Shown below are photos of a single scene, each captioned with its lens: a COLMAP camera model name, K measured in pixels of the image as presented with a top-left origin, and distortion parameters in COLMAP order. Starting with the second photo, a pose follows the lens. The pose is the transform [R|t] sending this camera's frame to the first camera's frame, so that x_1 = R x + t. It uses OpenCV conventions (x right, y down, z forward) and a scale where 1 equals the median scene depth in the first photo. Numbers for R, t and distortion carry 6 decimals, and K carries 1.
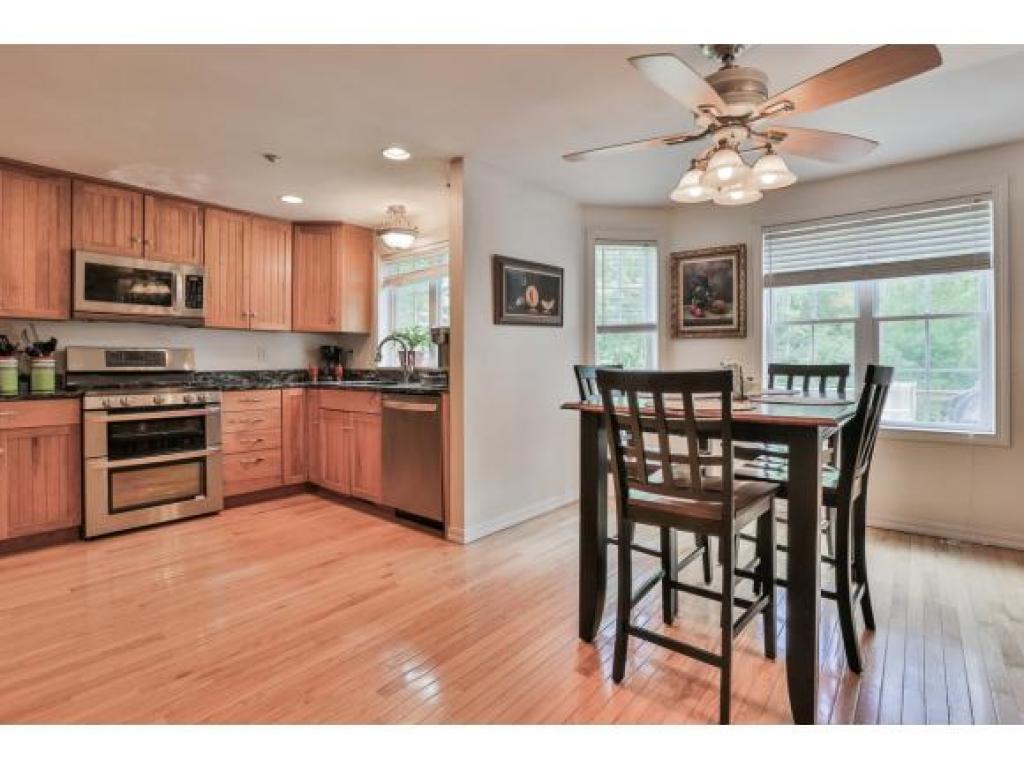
lens RADIAL K [[488.2, 0, 507.7], [0, 488.2, 377.6], [0, 0, 1]] dist [-0.036927, 0.001222]
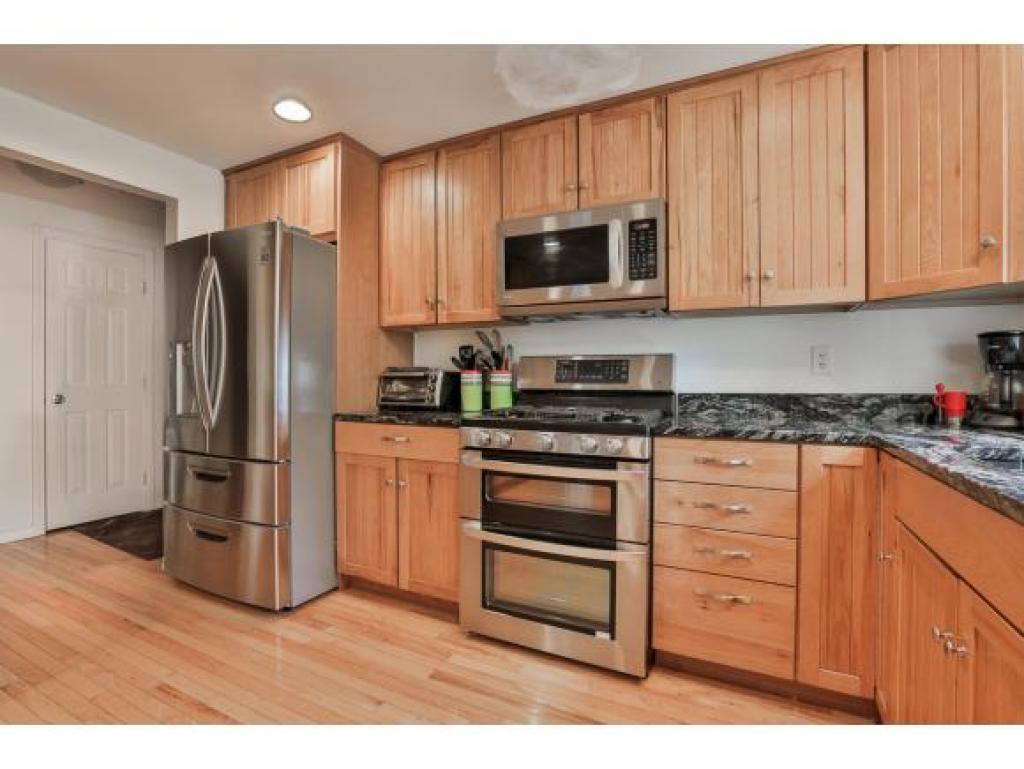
lens RADIAL K [[488.2, 0, 507.7], [0, 488.2, 377.6], [0, 0, 1]] dist [-0.036927, 0.001222]
pose [[0.235219, -0.002130, -0.971940, -0.148568], [-0.030361, 0.999493, -0.009538, -0.021034], [0.971468, 0.031752, 0.235035, 0.722571]]
